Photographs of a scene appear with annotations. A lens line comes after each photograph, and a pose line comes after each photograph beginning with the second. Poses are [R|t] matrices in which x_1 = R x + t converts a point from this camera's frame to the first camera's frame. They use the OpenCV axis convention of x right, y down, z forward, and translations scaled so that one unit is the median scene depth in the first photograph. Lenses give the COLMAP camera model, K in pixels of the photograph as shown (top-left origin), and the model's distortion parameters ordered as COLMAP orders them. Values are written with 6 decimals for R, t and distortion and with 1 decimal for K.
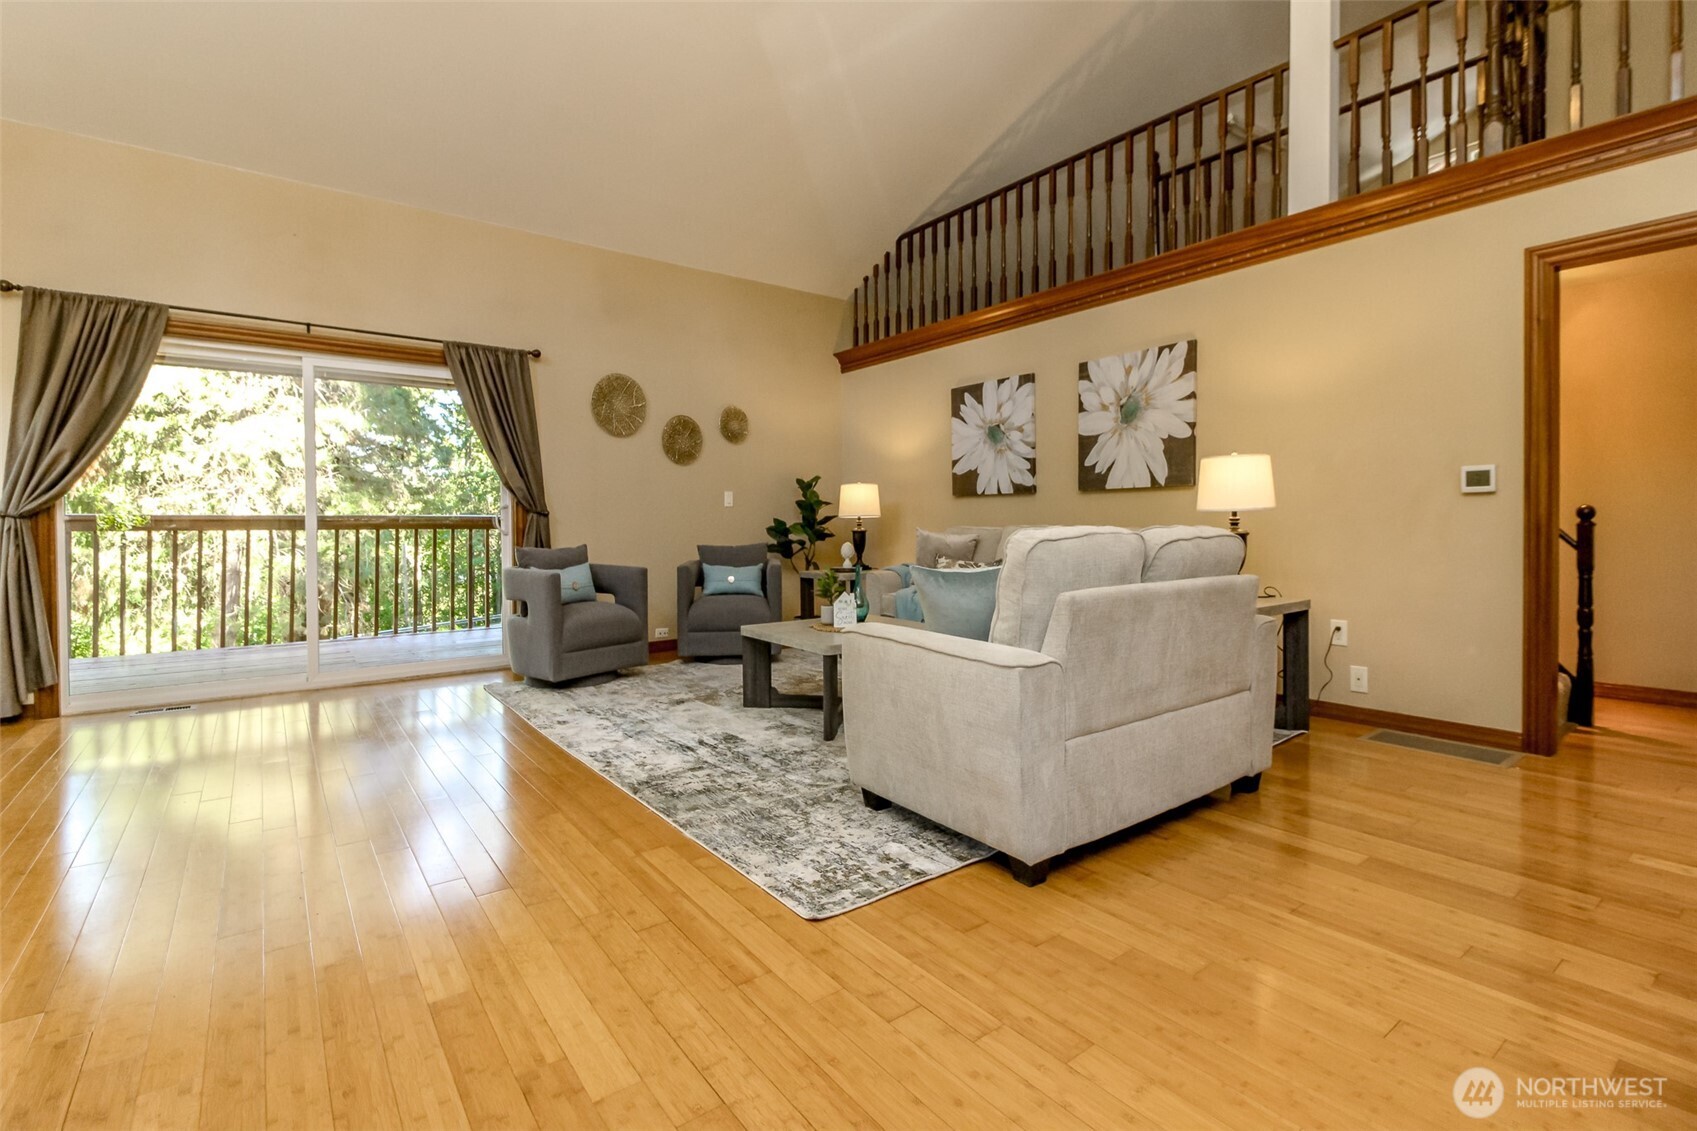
lens RADIAL K [[770.3, 0, 818.1], [0, 770.3, 537.6], [0, 0, 1]] dist [0.019510, -0.013742]
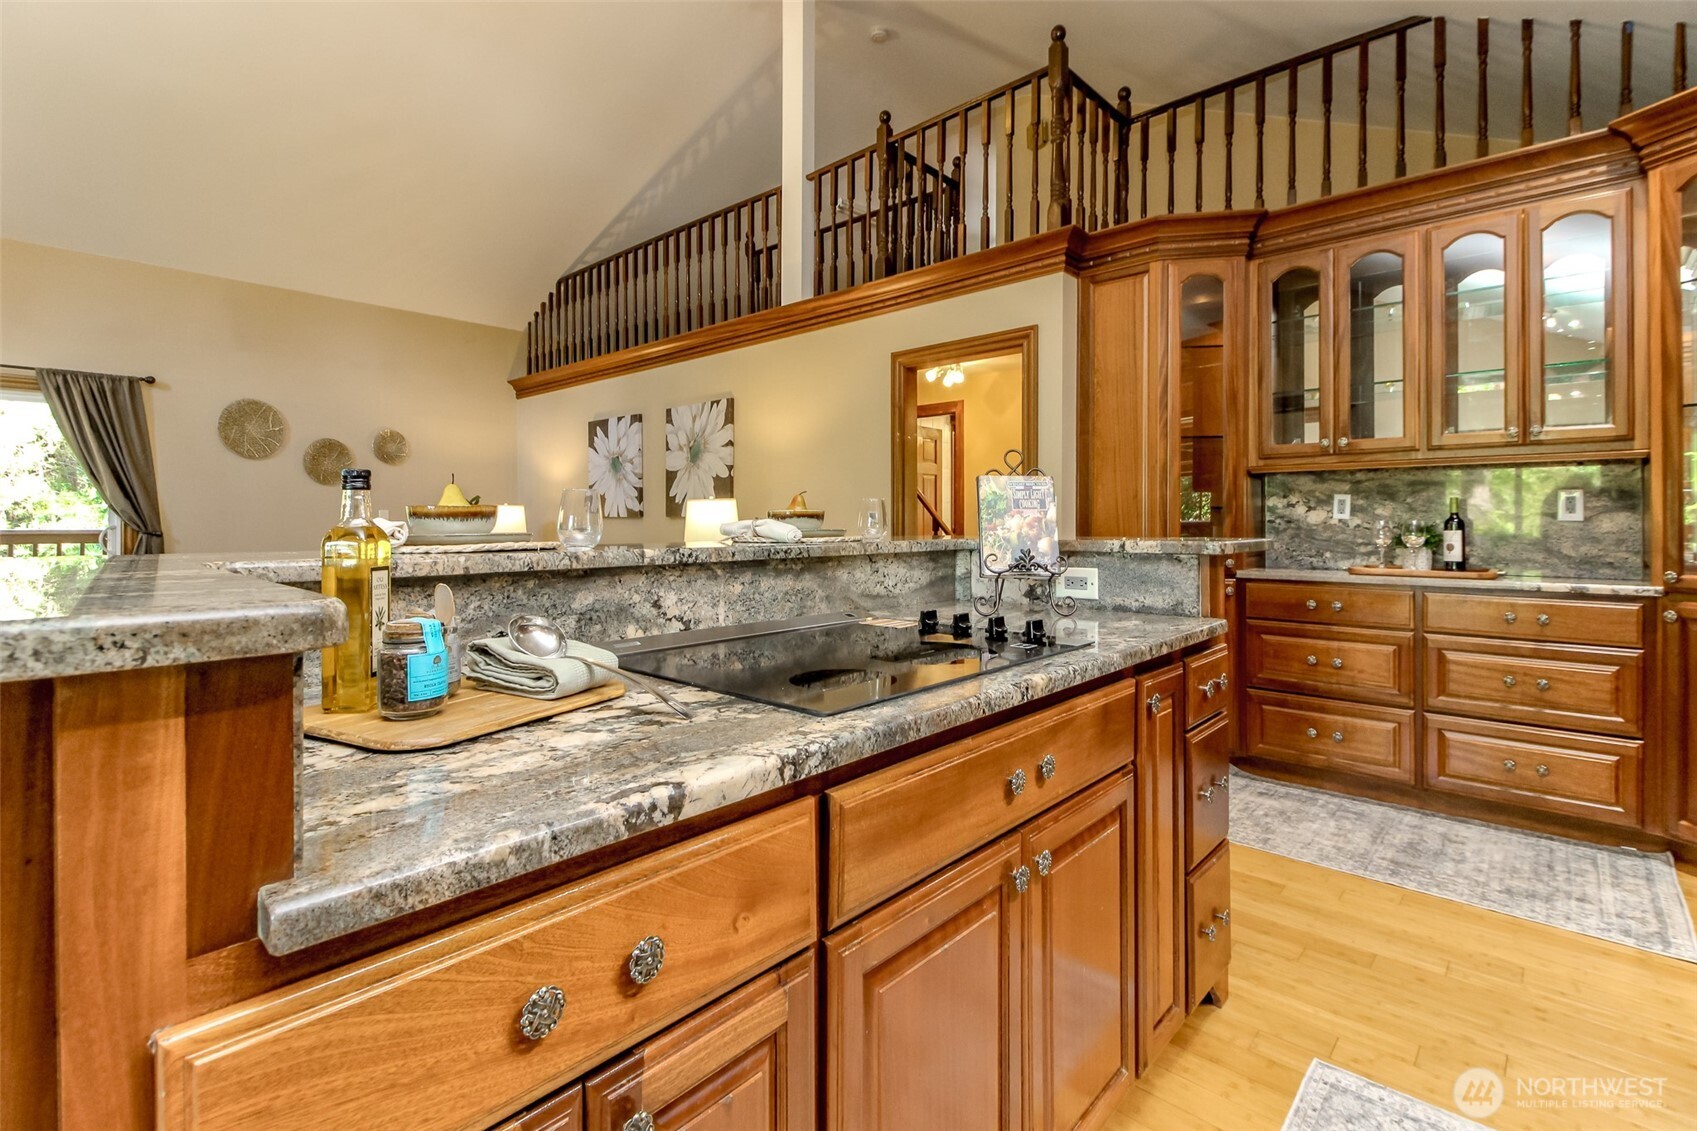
lens RADIAL K [[777.6, 0, 819.4], [0, 777.6, 519.4], [0, 0, 1]] dist [0.001543, -0.004471]
pose [[0.983389, 0.006781, 0.181381, 0.325122], [-0.003215, 0.999796, -0.019945, -0.032588], [-0.181479, 0.019031, 0.983211, -0.181192]]
